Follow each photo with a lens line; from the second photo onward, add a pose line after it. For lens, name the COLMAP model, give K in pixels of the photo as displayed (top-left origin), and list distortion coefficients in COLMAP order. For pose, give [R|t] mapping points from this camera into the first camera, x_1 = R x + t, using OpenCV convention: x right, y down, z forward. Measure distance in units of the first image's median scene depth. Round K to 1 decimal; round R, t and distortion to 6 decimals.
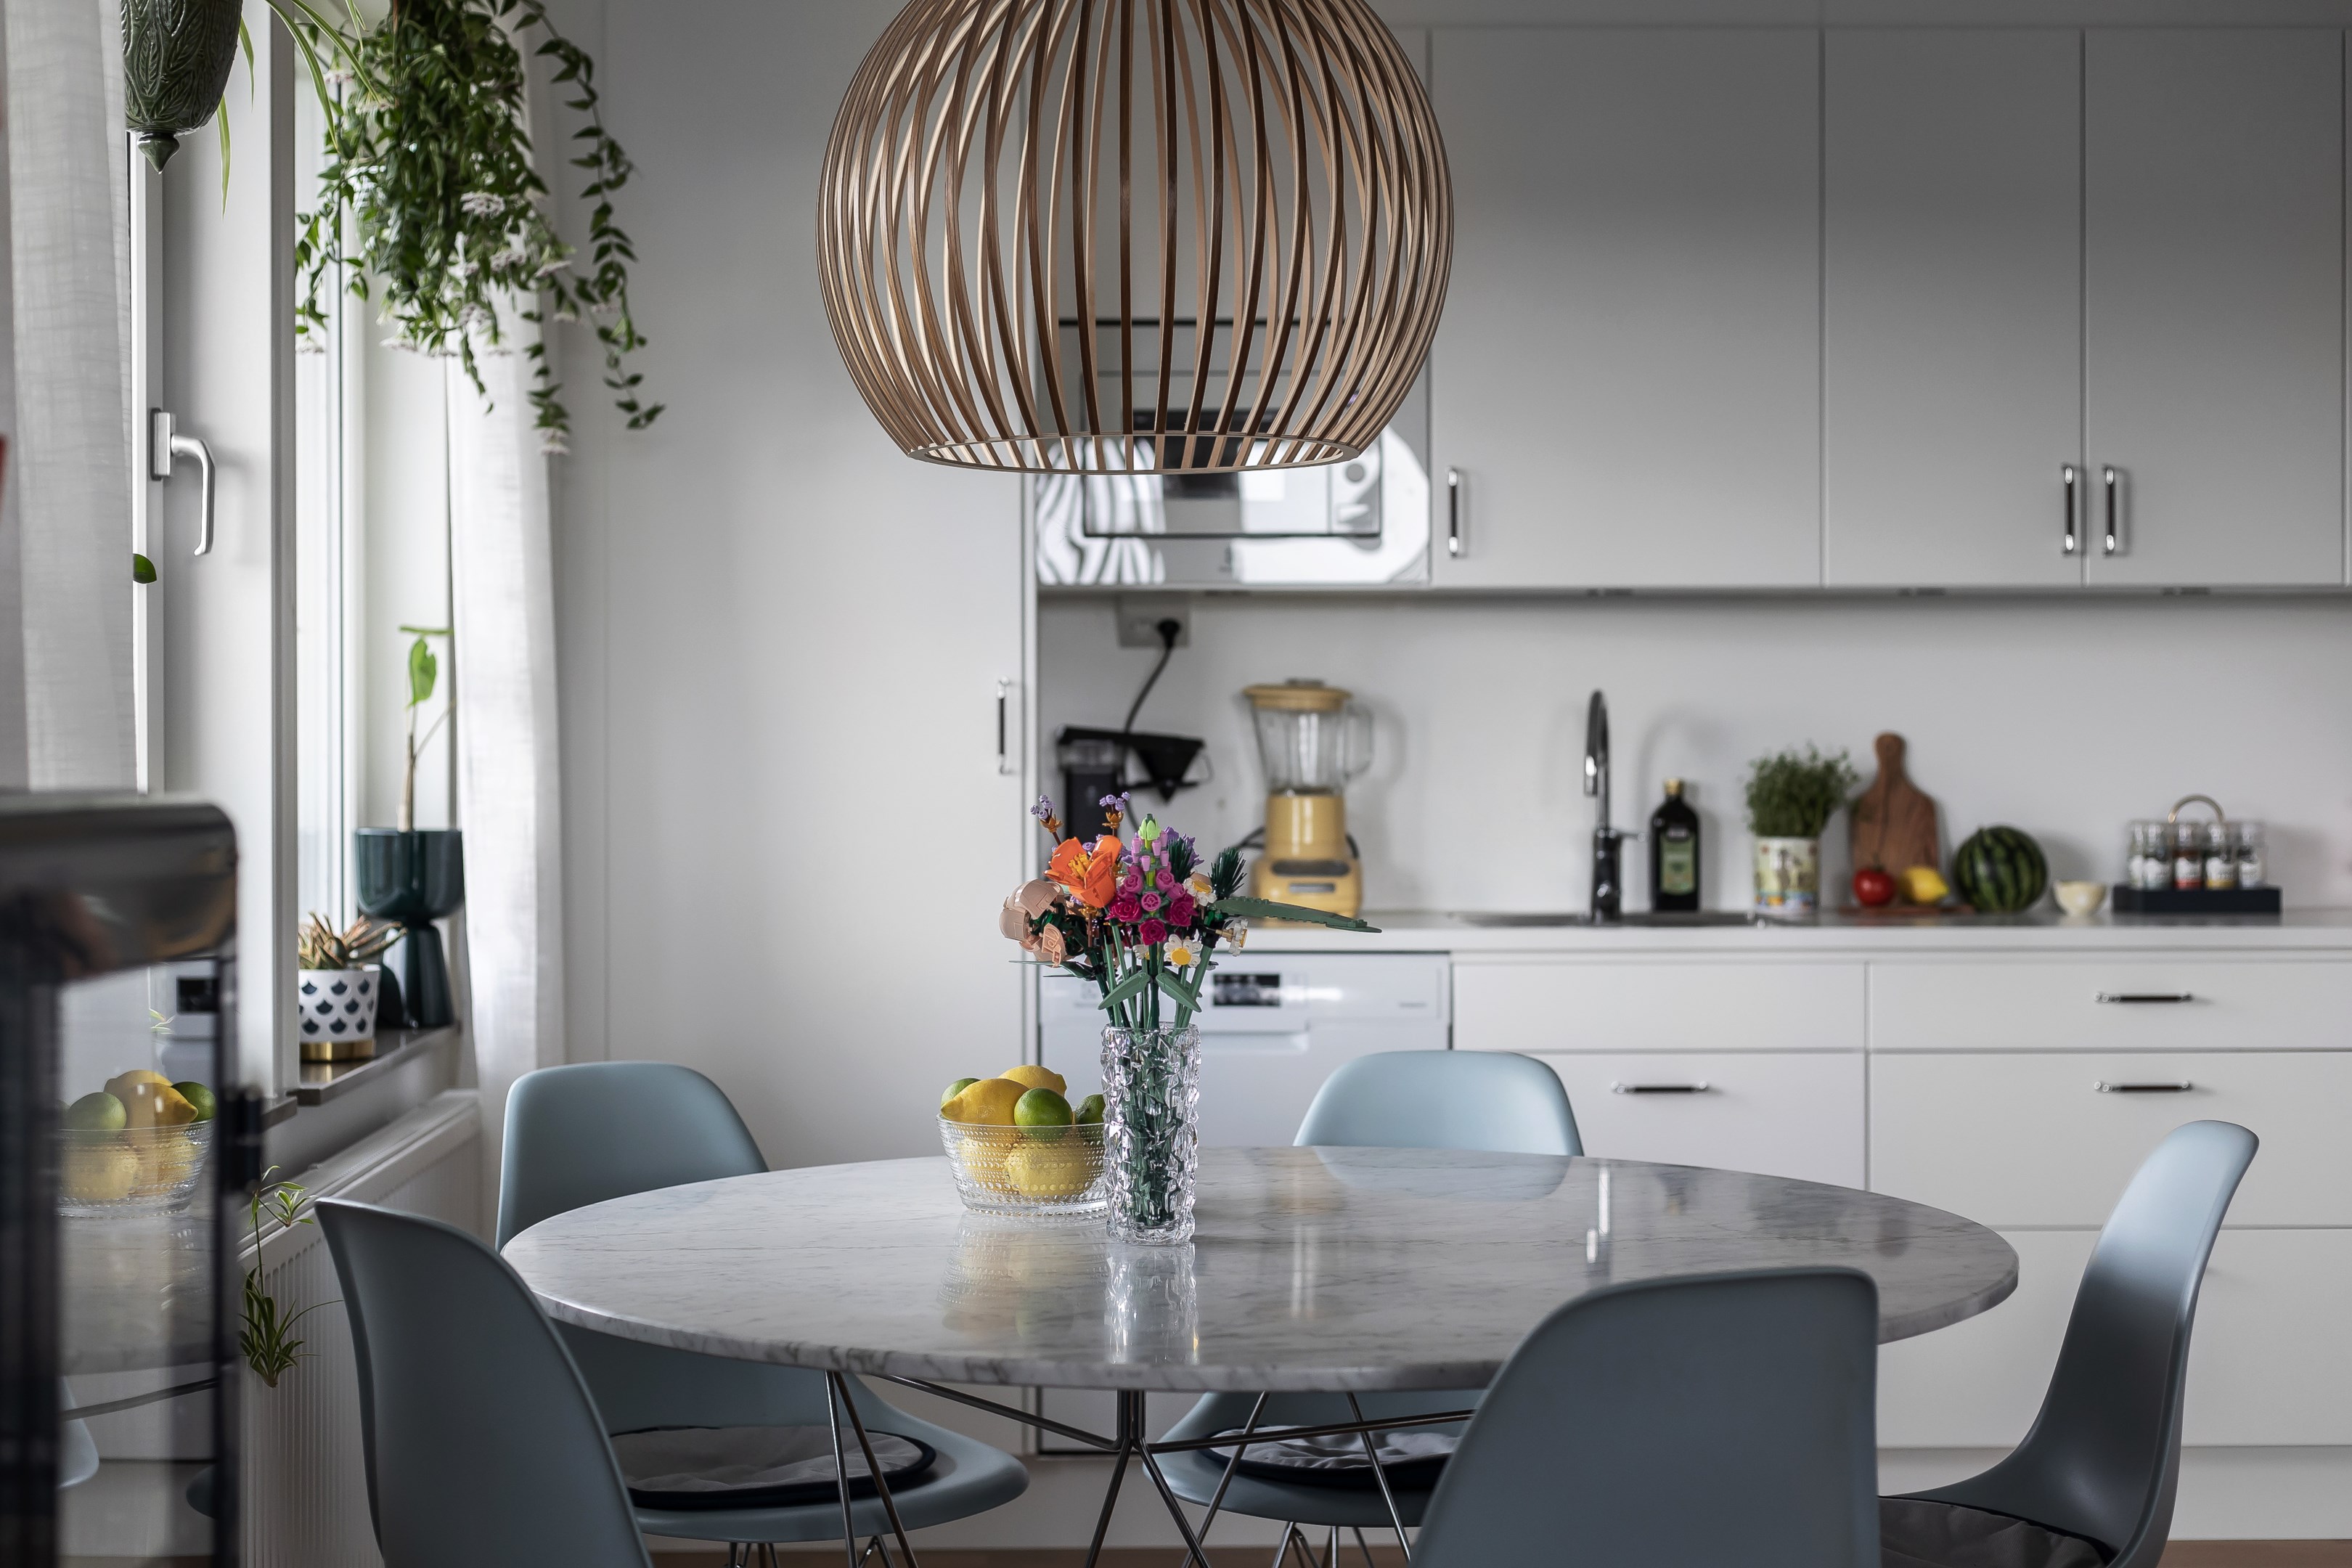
lens RADIAL K [[3370.7, 0, 1090.7], [0, 3370.7, 779.2], [0, 0, 1]] dist [-0.003810, 0.000000]
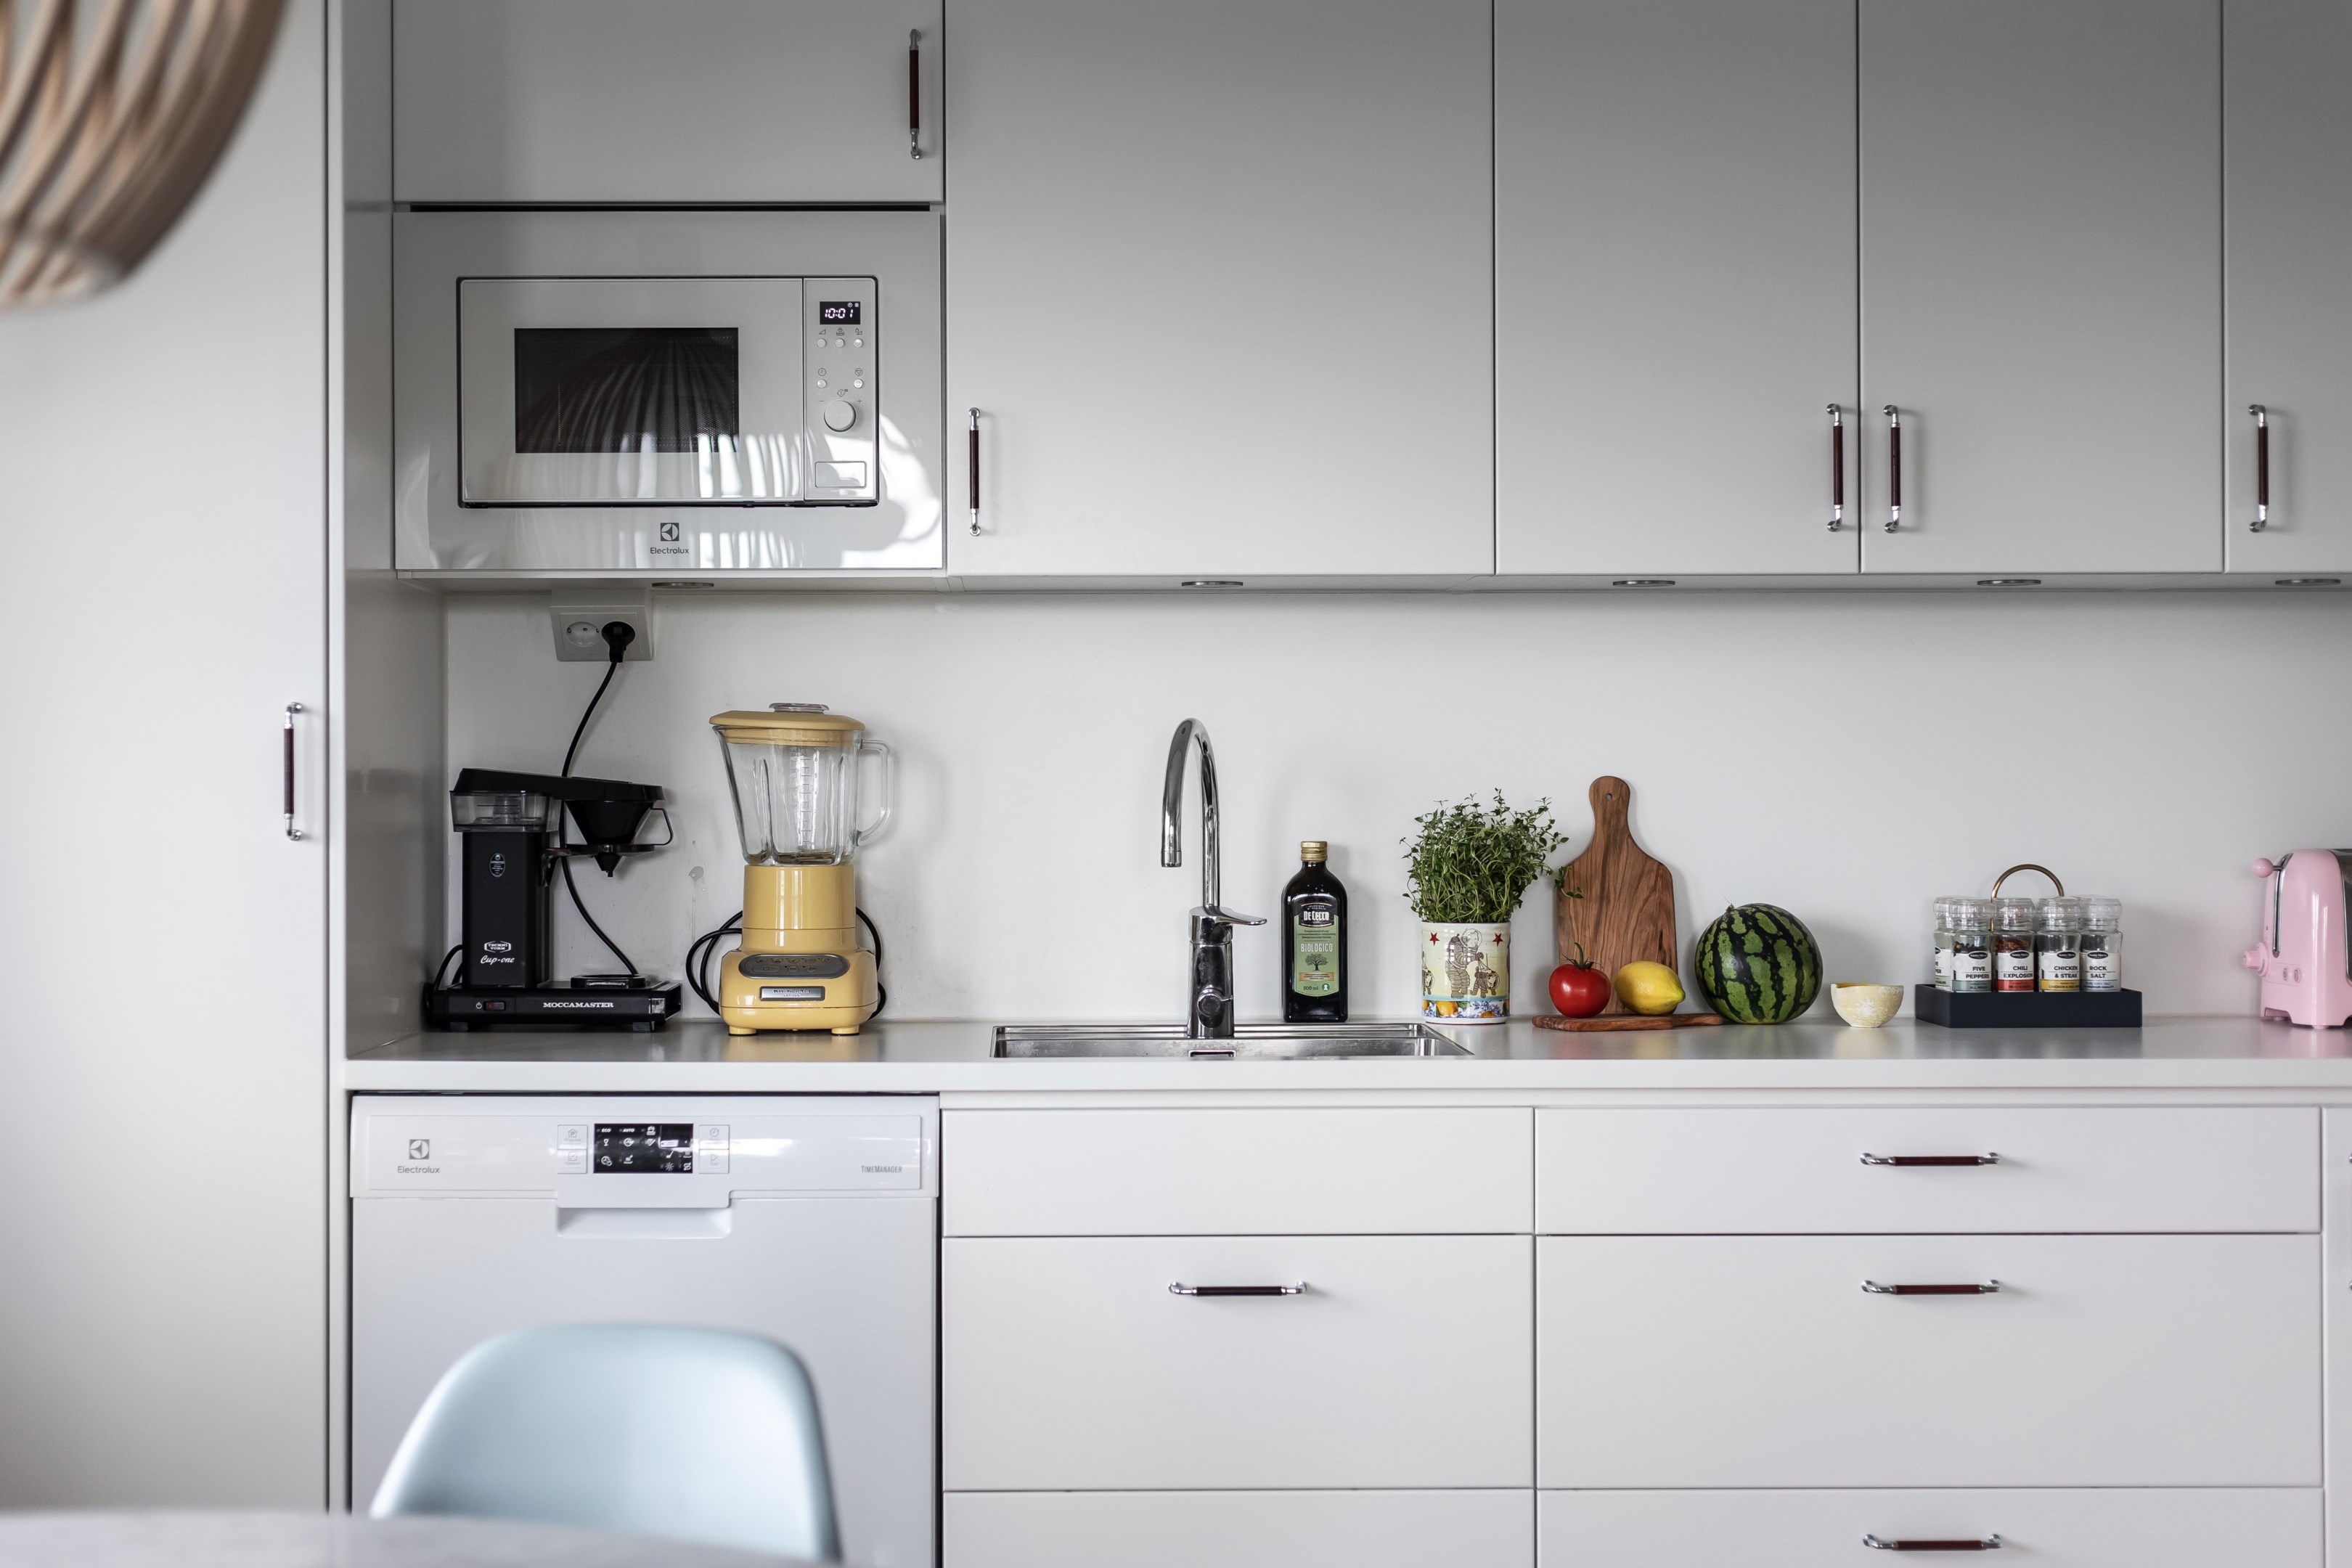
lens RADIAL K [[3370.7, 0, 1058.8], [0, 3370.7, 775.4], [0, 0, 1]] dist [-0.003810, 0.000000]
pose [[0.999948, -0.000071, -0.010237, 0.128017], [0.000003, 0.999978, -0.006658, -0.009417], [0.010237, 0.006658, 0.999925, 0.274244]]
